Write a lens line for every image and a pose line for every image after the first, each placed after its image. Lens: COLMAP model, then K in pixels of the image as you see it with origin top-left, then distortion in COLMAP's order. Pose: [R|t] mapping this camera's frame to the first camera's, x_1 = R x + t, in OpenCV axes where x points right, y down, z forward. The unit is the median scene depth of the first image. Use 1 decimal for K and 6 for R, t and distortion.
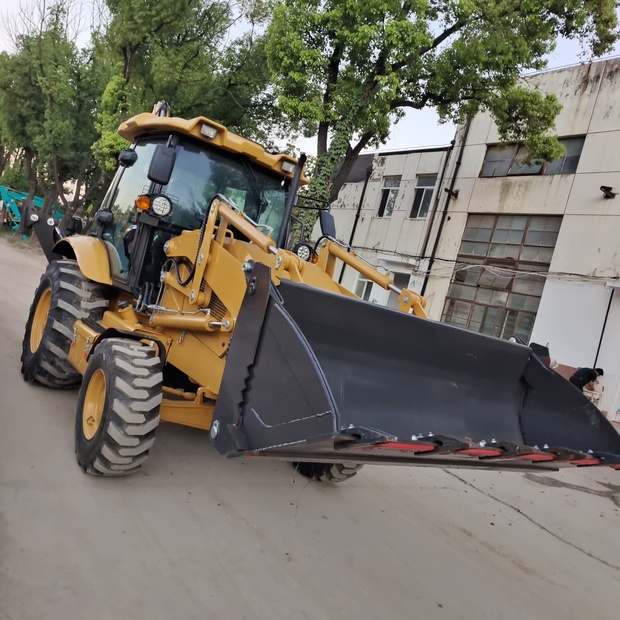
lens RADIAL K [[566.3, 0, 310.0], [0, 566.3, 310.0], [0, 0, 1]] dist [0.029452, 0.014271]
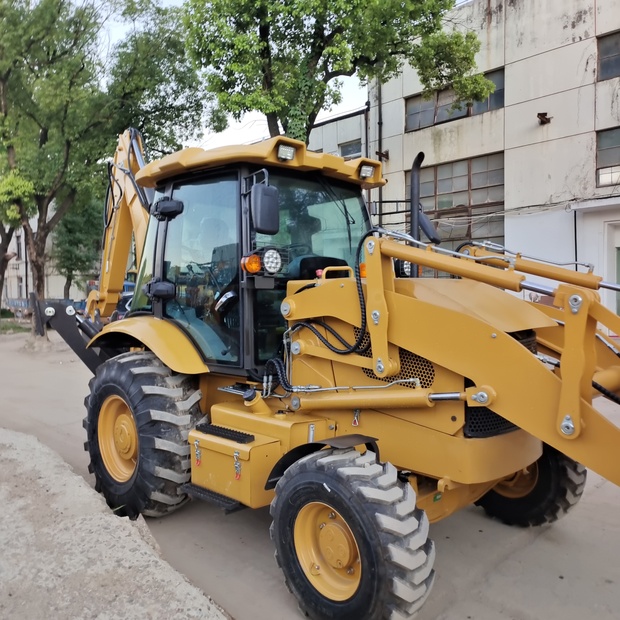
lens RADIAL K [[563.3, 0, 310.6], [0, 563.3, 312.5], [0, 0, 1]] dist [0.060665, -0.058120]
pose [[0.950043, -0.274273, 0.148974, -0.096837], [0.268350, 0.961519, 0.058898, -0.041171], [-0.159395, -0.015978, 0.987086, 0.064584]]
